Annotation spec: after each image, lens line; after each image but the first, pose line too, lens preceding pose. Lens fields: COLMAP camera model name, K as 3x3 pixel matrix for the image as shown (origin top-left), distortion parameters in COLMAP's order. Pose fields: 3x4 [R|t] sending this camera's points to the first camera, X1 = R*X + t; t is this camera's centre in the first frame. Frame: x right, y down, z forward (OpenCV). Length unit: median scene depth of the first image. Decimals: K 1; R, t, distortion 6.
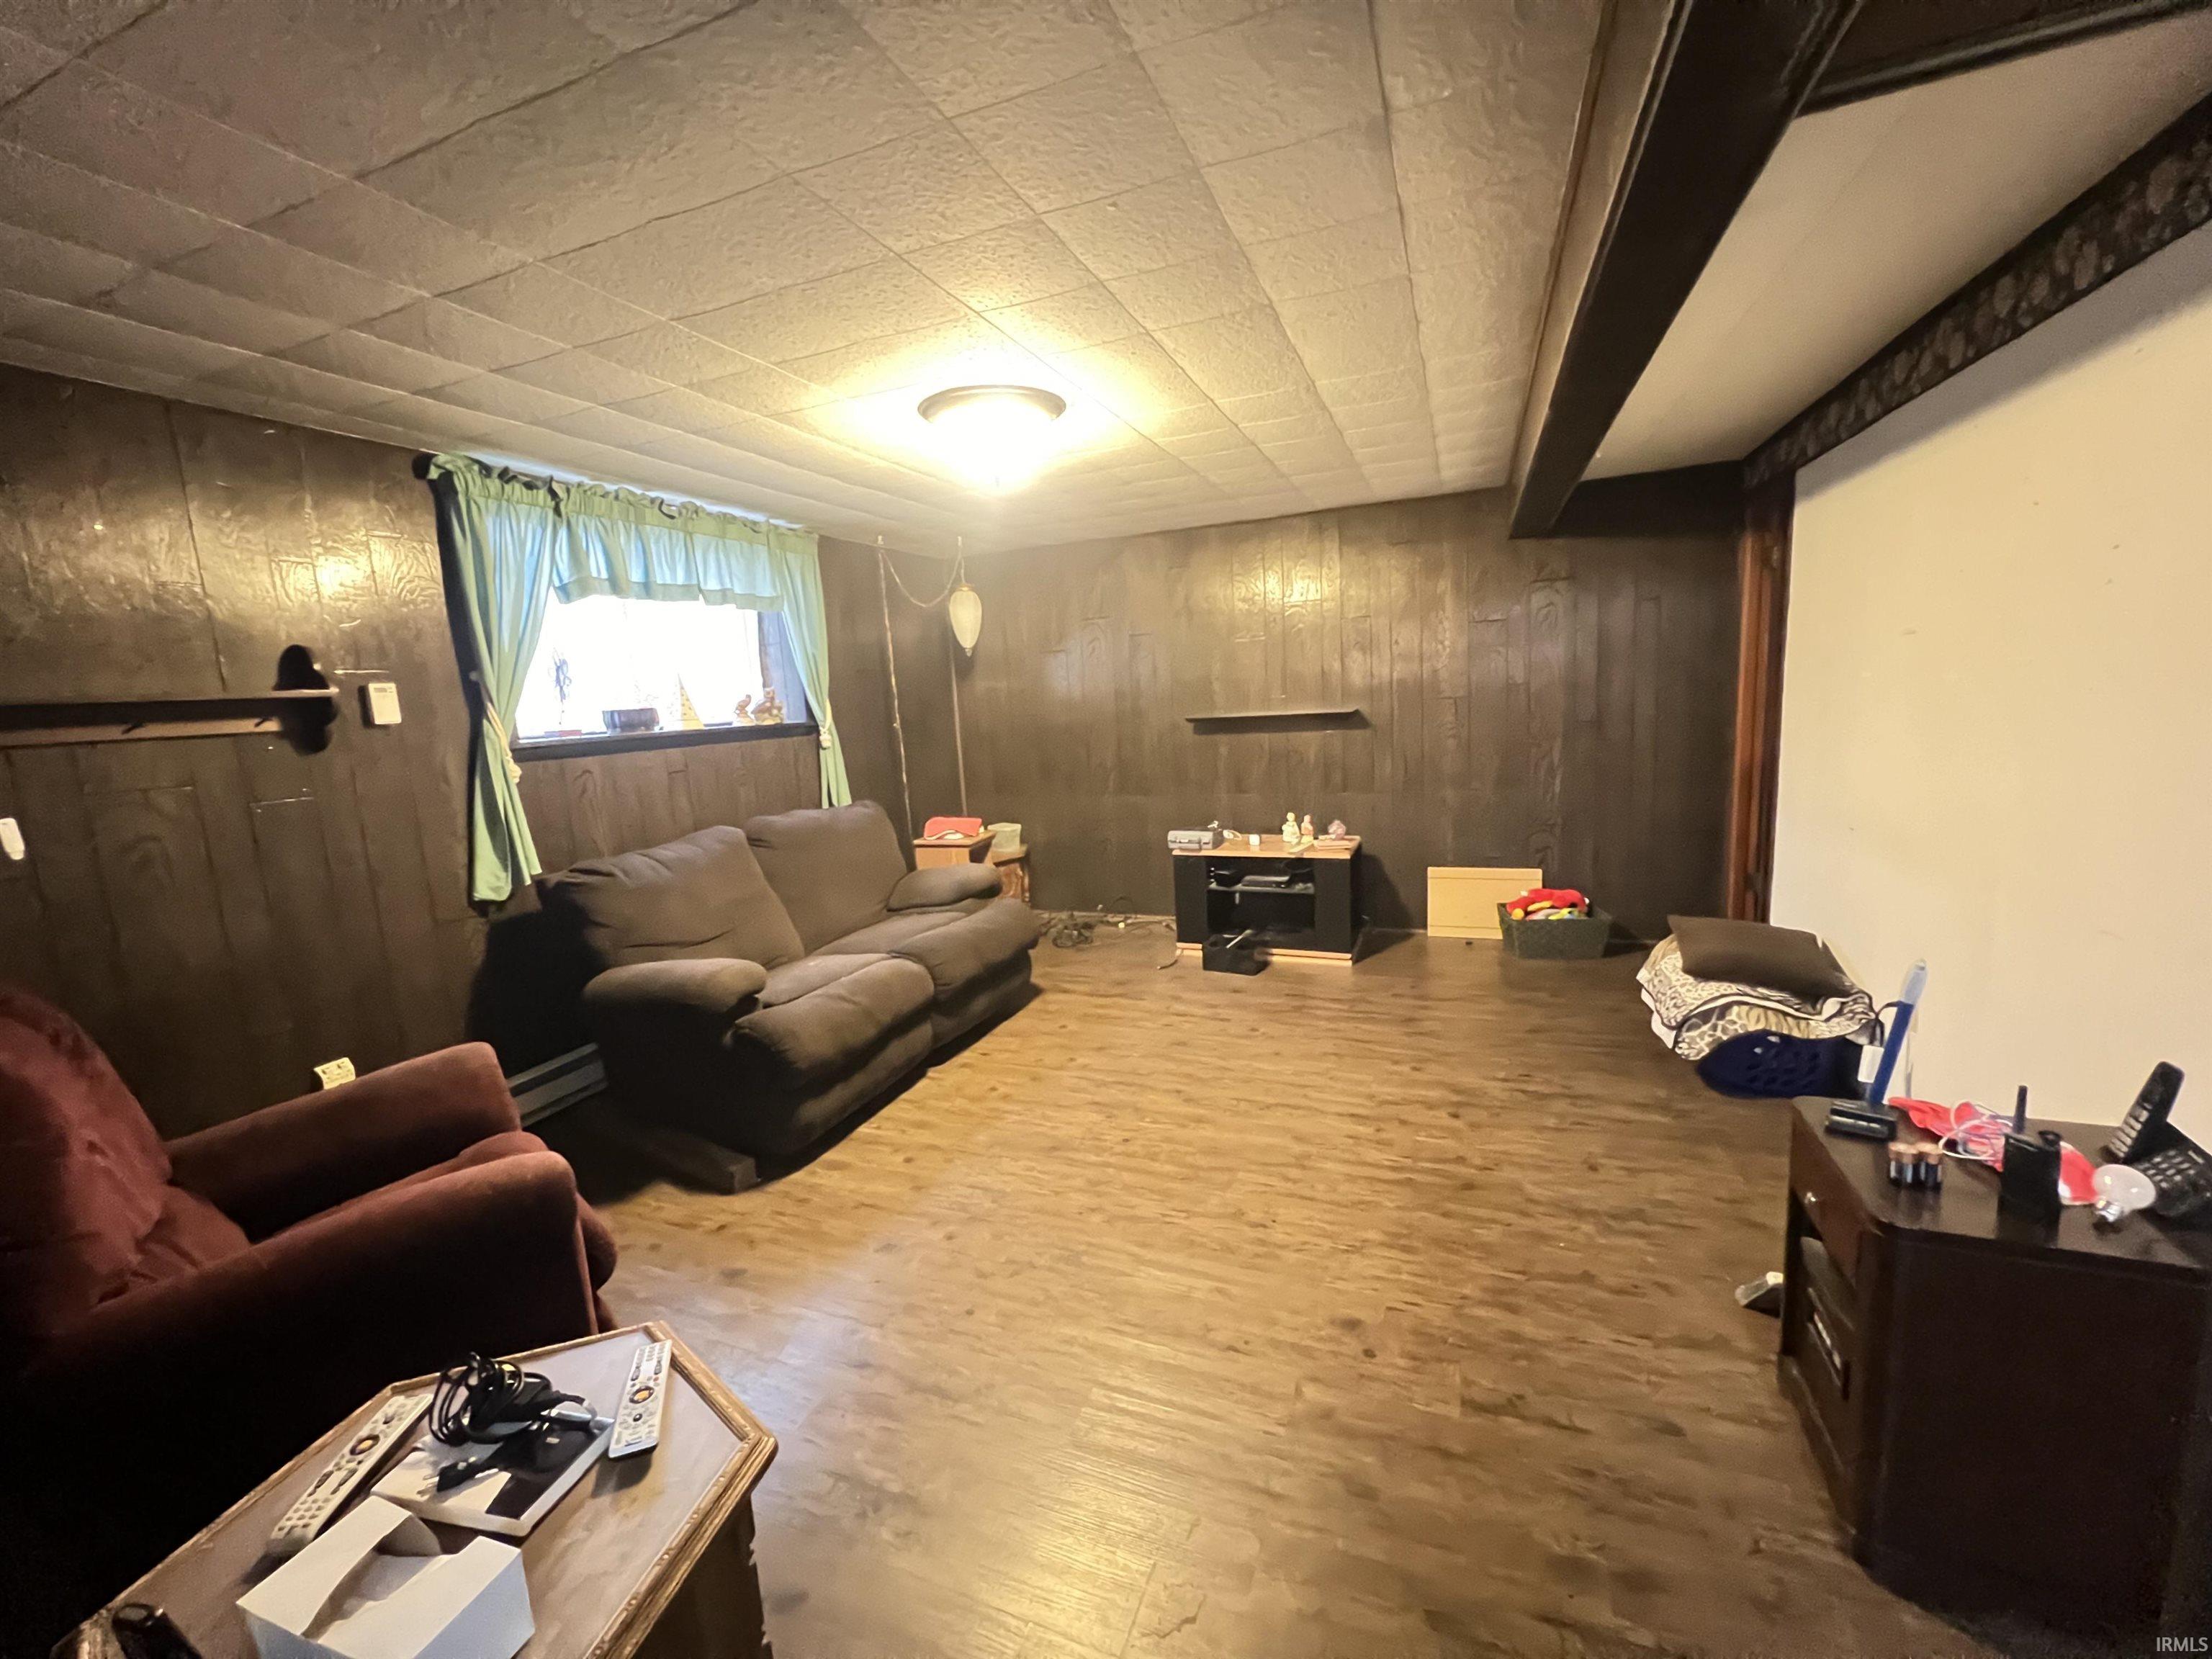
lens RADIAL K [[882.8, 0, 1107.4], [0, 882.8, 823.9], [0, 0, 1]] dist [-0.001492, -0.000179]
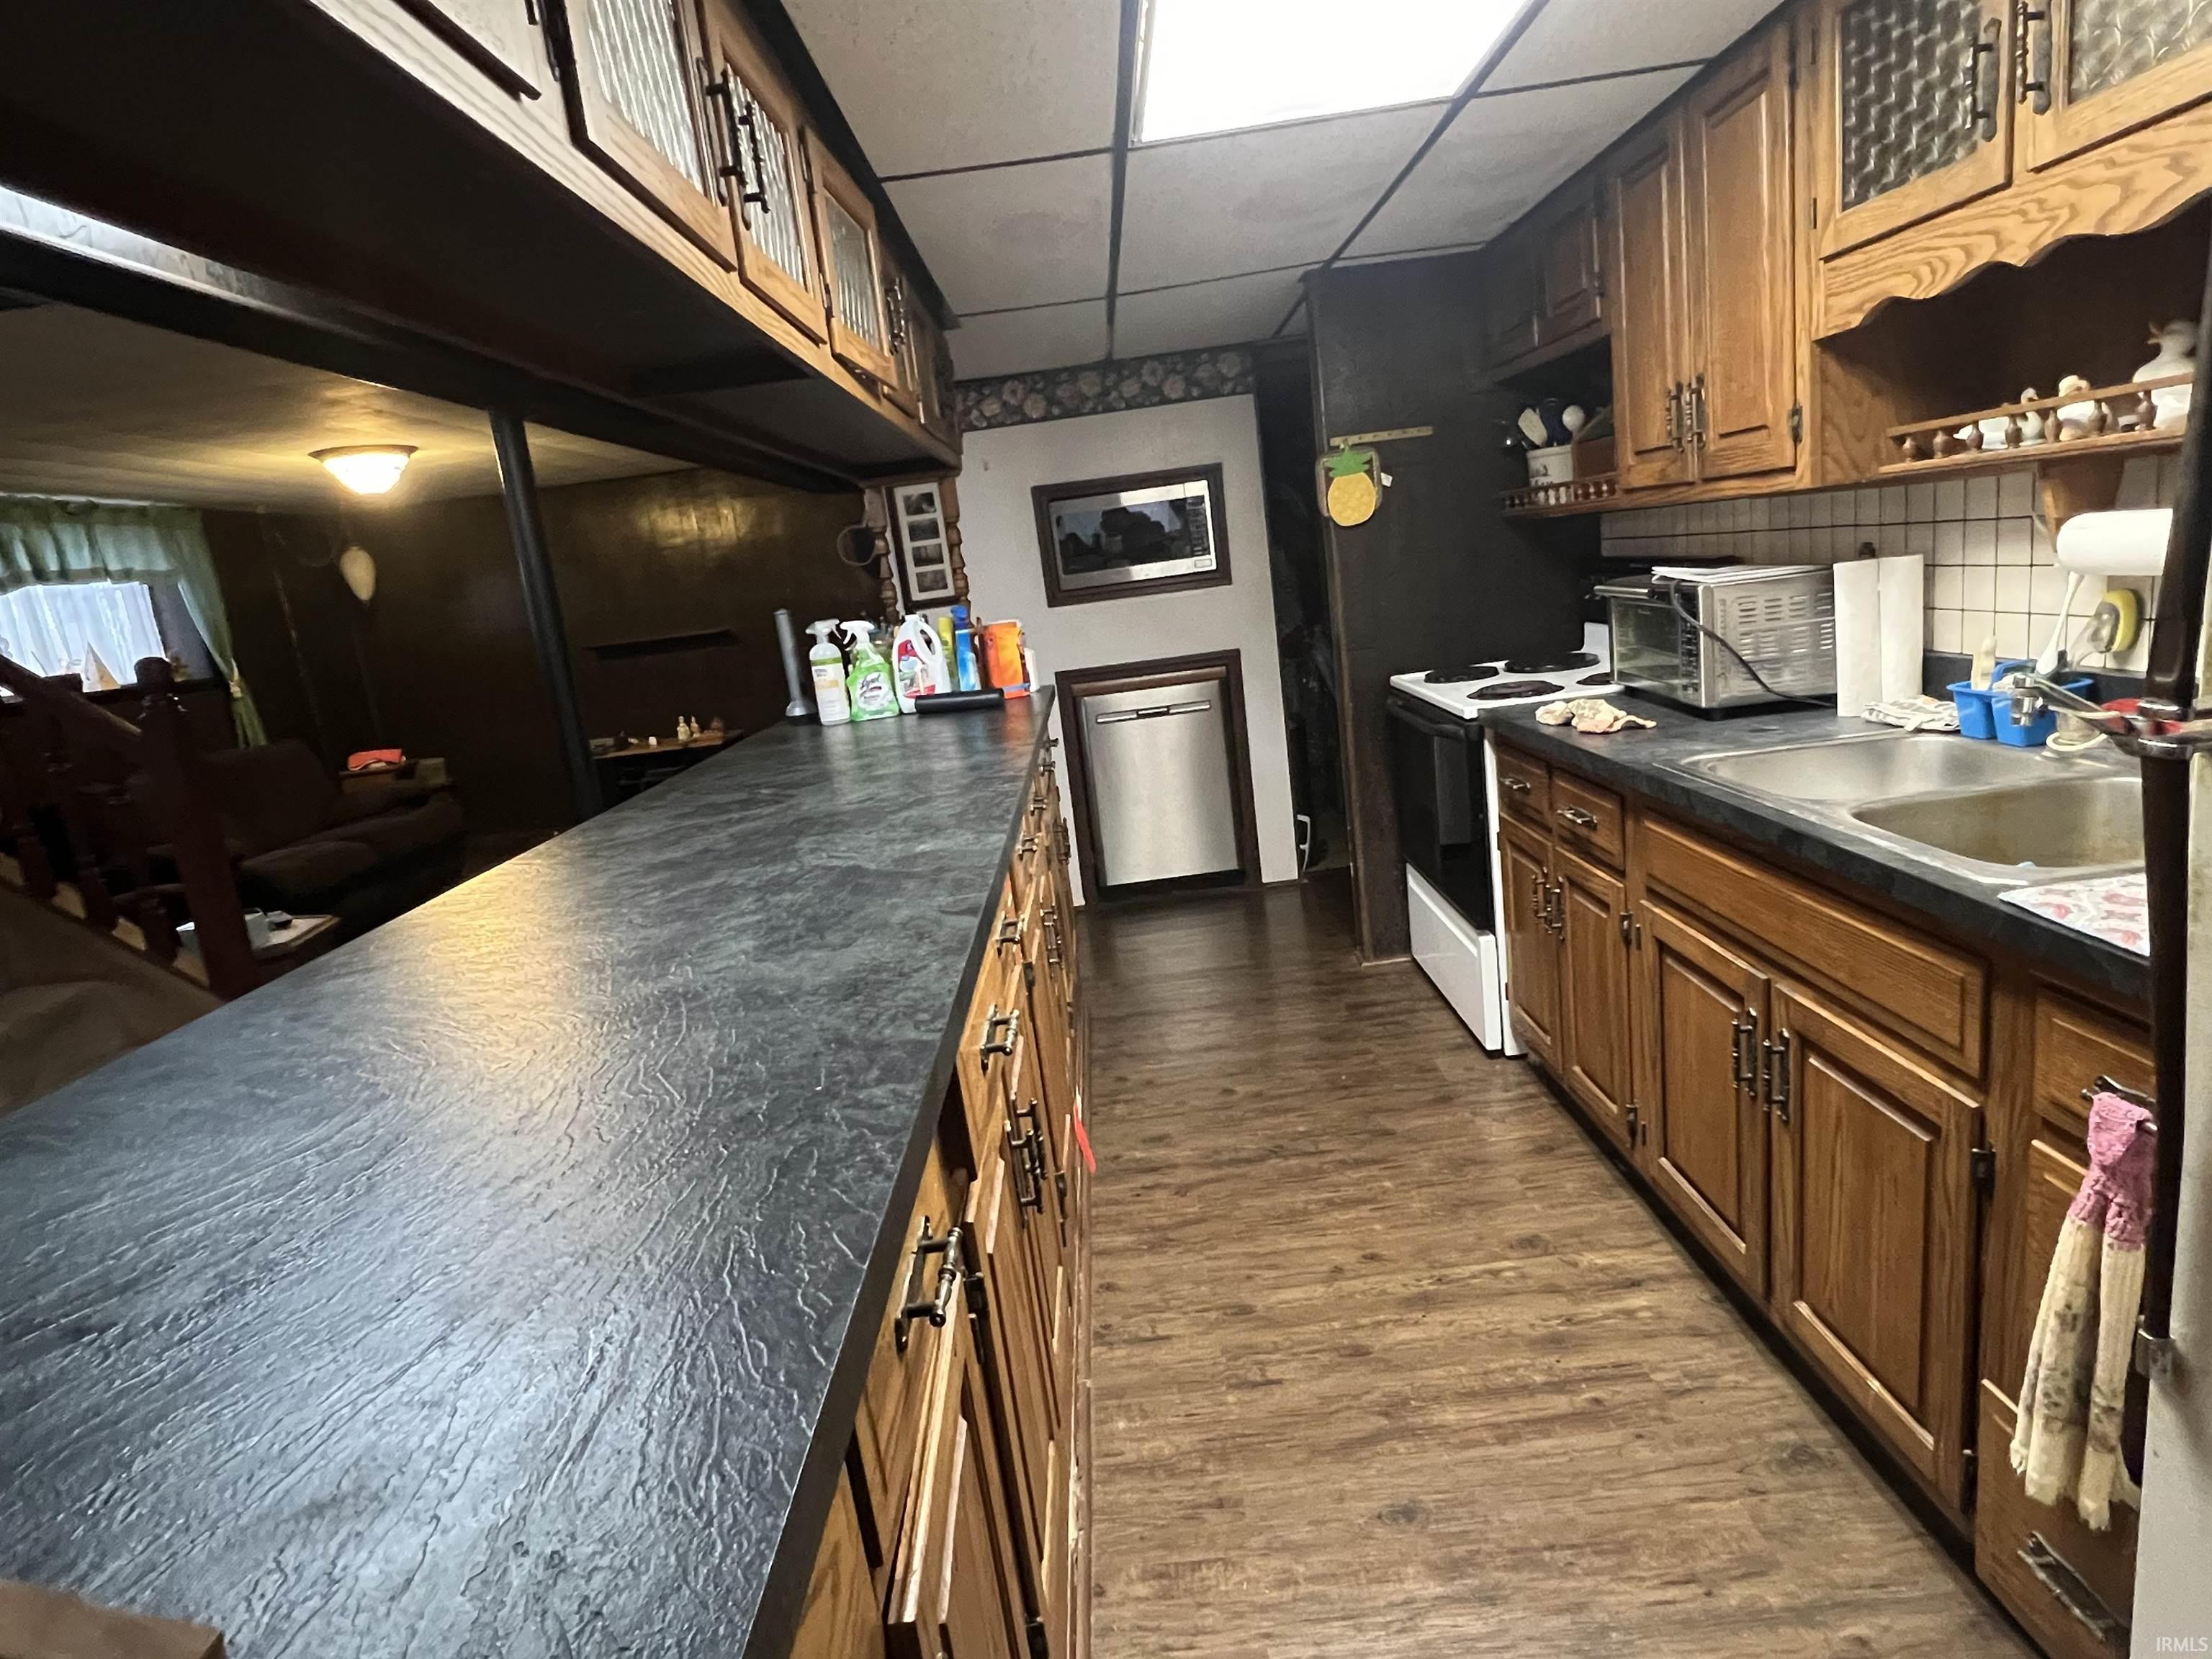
lens RADIAL K [[1210.5, 0, 1099.5], [0, 1210.5, 830.3], [0, 0, 1]] dist [-0.001150, -0.002098]
pose [[0.923921, -0.132064, 0.359067, 0.169268], [0.119530, 0.991193, 0.056993, 0.170420], [-0.363431, -0.009738, 0.931570, -1.149057]]
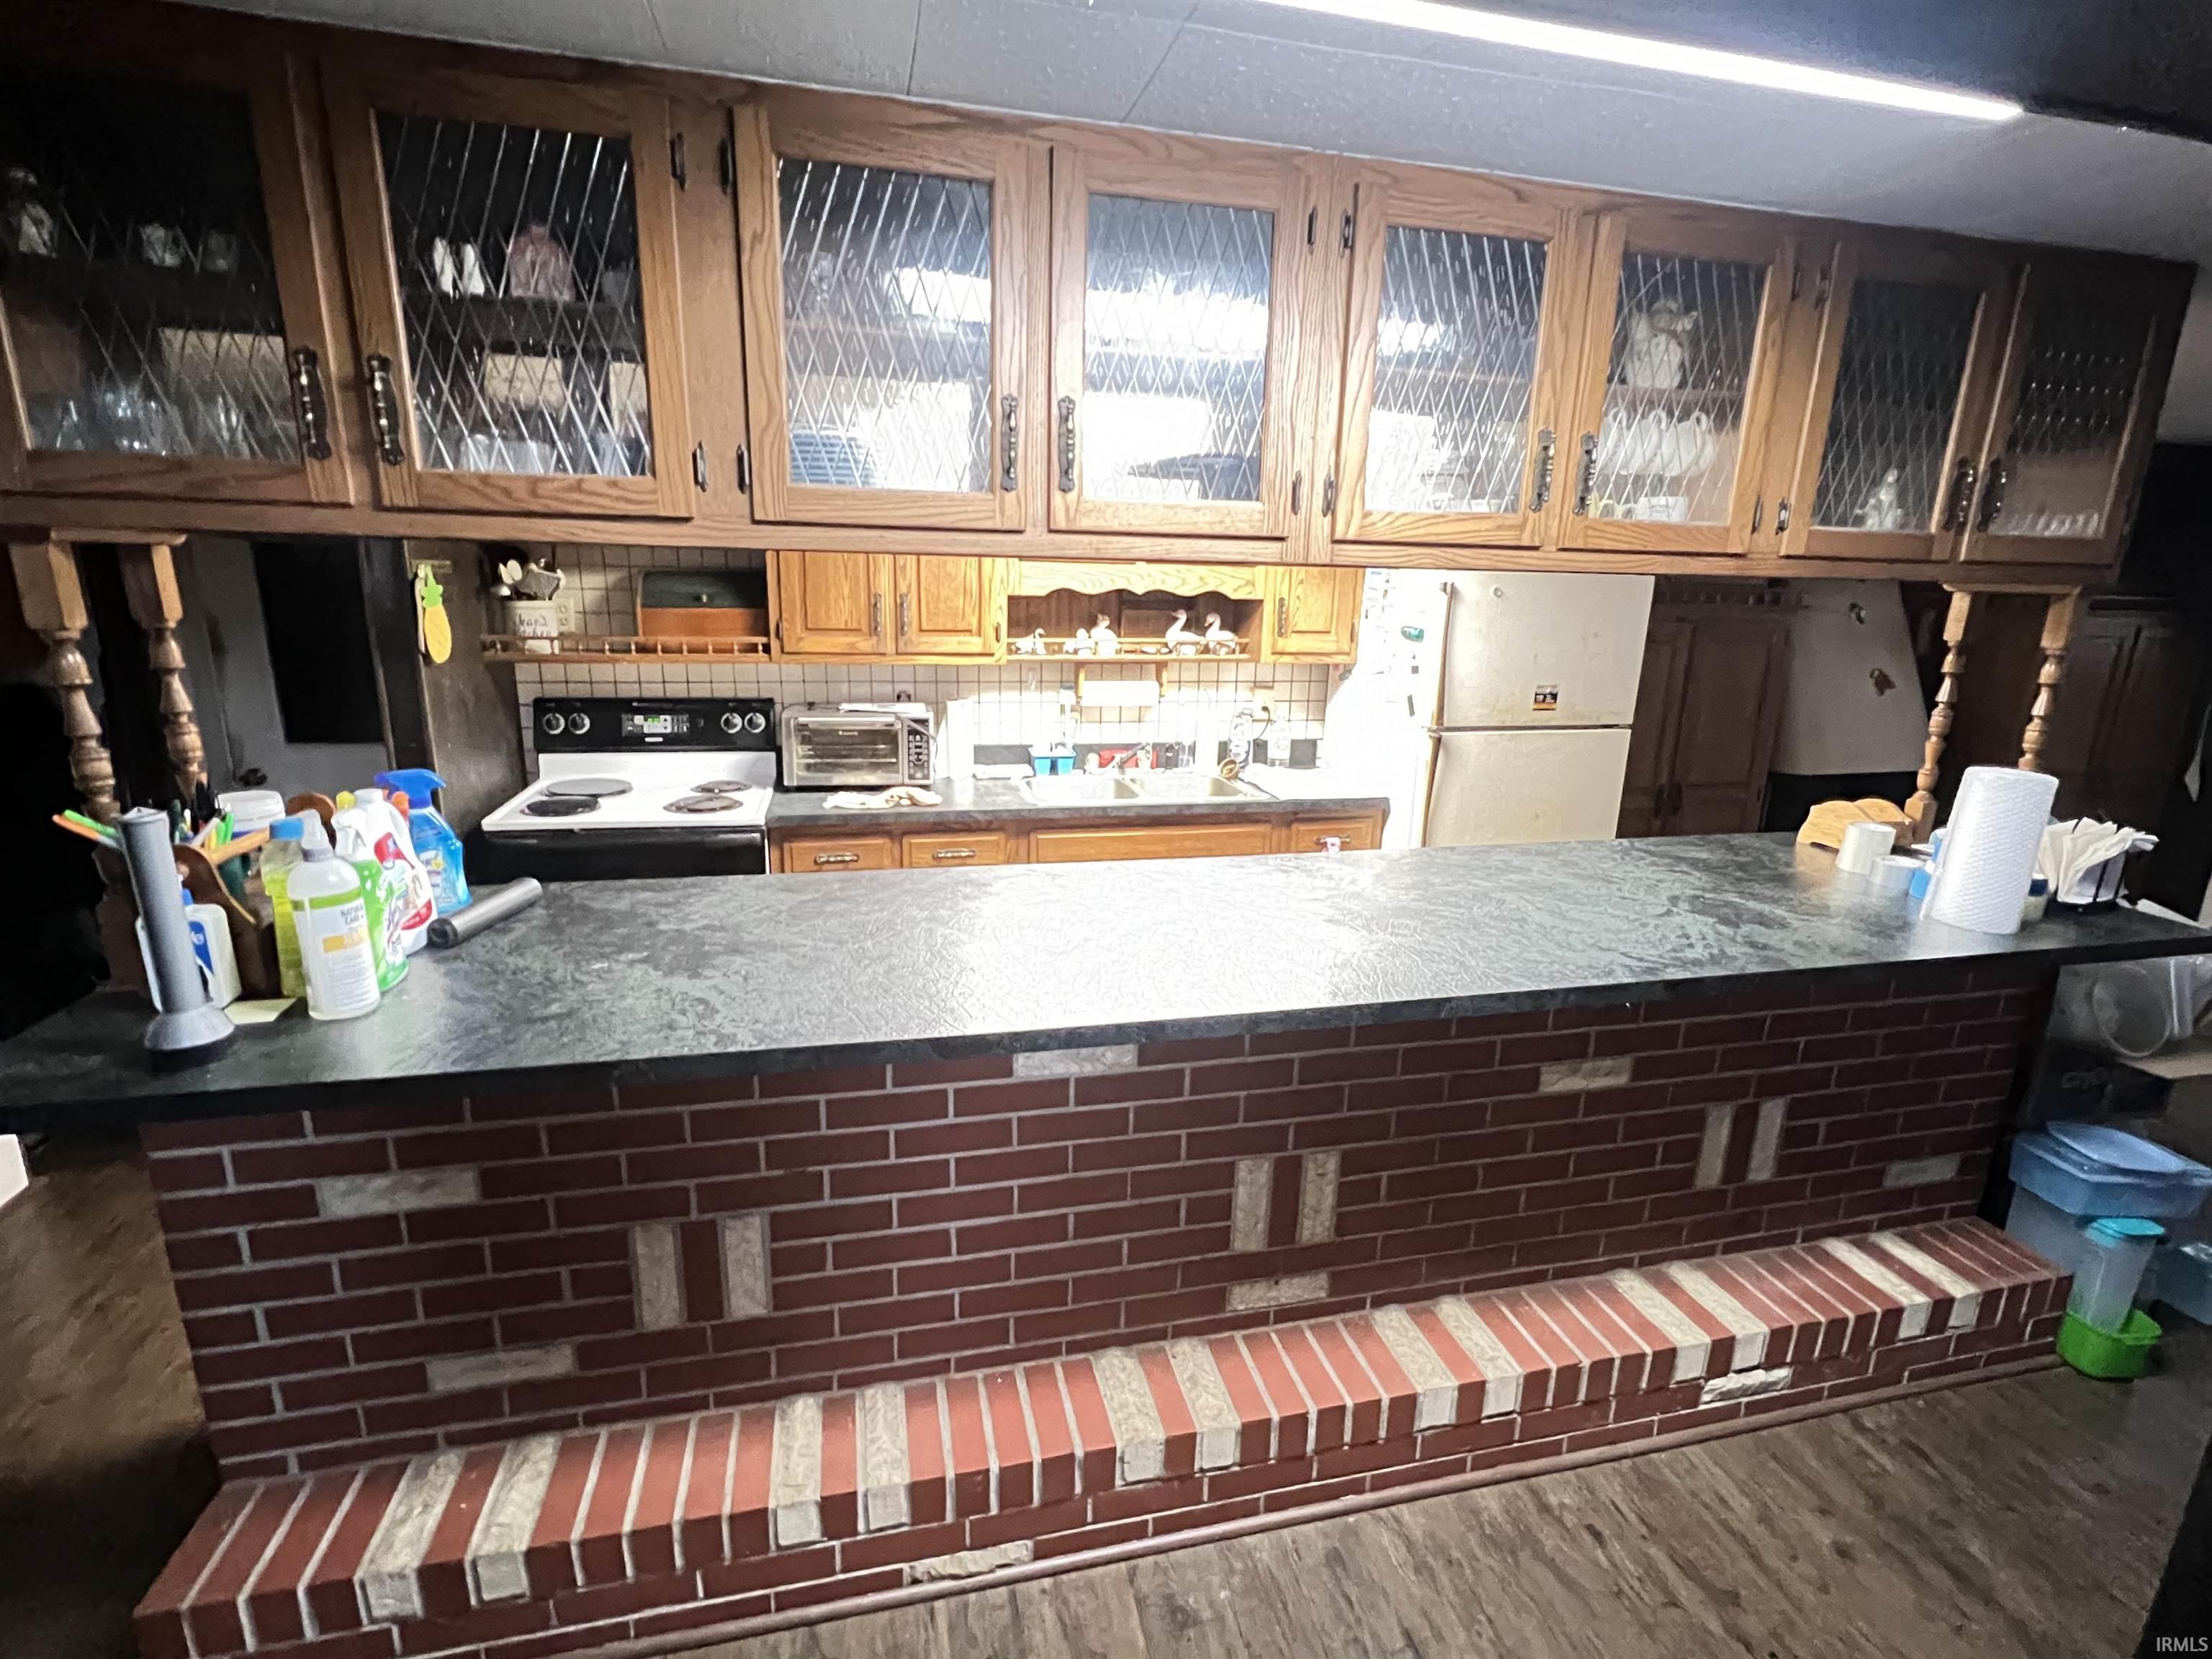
lens RADIAL K [[1033.9, 0, 1102.5], [0, 1033.9, 830.1], [0, 0, 1]] dist [0.000378, 0.000177]
pose [[-0.581204, -0.151503, 0.799530, -0.193060], [0.128015, 0.953260, 0.273692, -0.041038], [-0.803626, 0.261422, -0.534644, -0.167266]]
